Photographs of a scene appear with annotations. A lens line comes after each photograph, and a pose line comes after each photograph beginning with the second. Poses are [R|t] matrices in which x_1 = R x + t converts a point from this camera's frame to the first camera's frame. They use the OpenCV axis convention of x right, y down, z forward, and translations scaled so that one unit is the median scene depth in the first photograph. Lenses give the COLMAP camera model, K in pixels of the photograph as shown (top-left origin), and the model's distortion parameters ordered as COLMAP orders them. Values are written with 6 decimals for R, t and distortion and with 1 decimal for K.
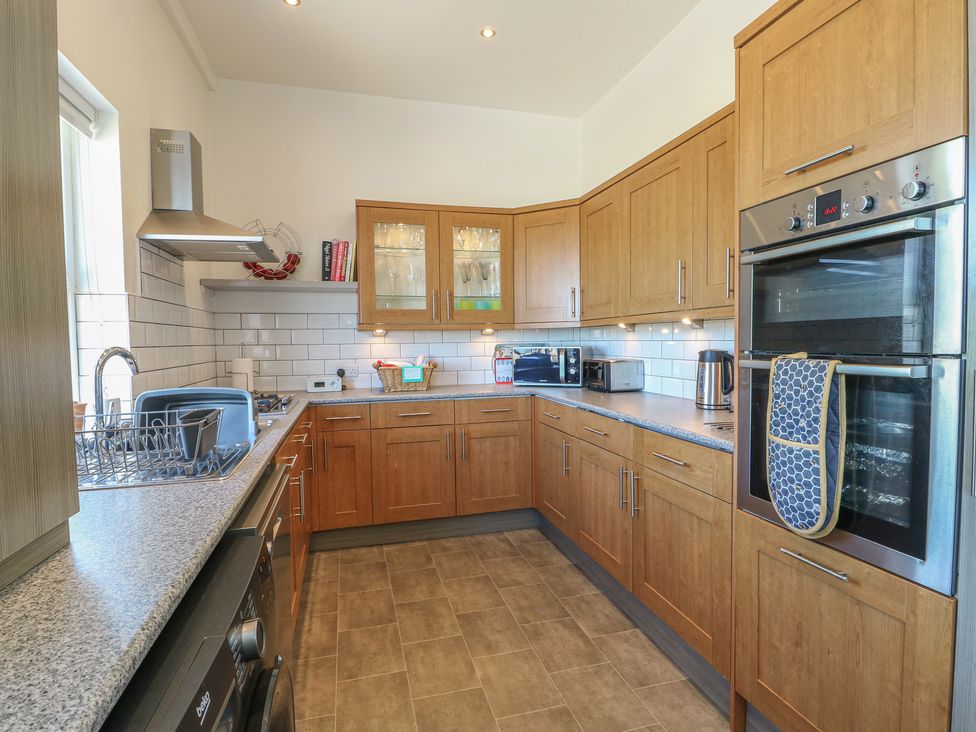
lens RADIAL K [[510.3, 0, 491.8], [0, 510.3, 366.9], [0, 0, 1]] dist [-0.005787, -0.007981]
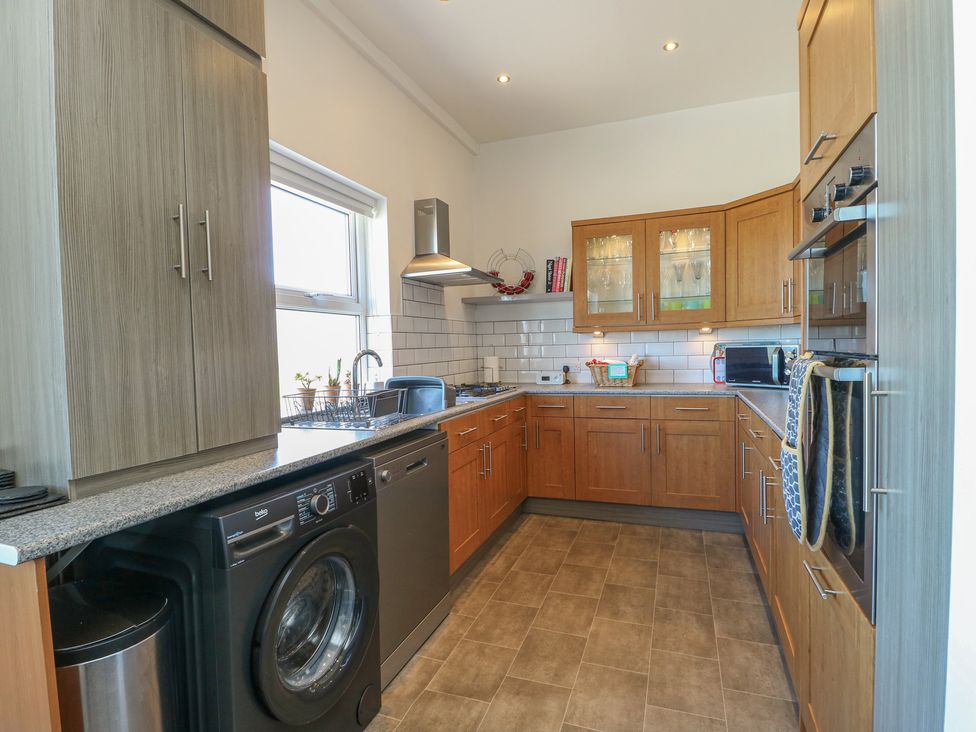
lens RADIAL K [[510.3, 0, 509.2], [0, 510.3, 365.7], [0, 0, 1]] dist [-0.005787, -0.007981]
pose [[0.816153, 0.013732, -0.577672, 0.303005], [-0.013145, 0.999900, 0.005198, -0.000957], [0.577686, 0.003351, 0.816252, -0.039082]]
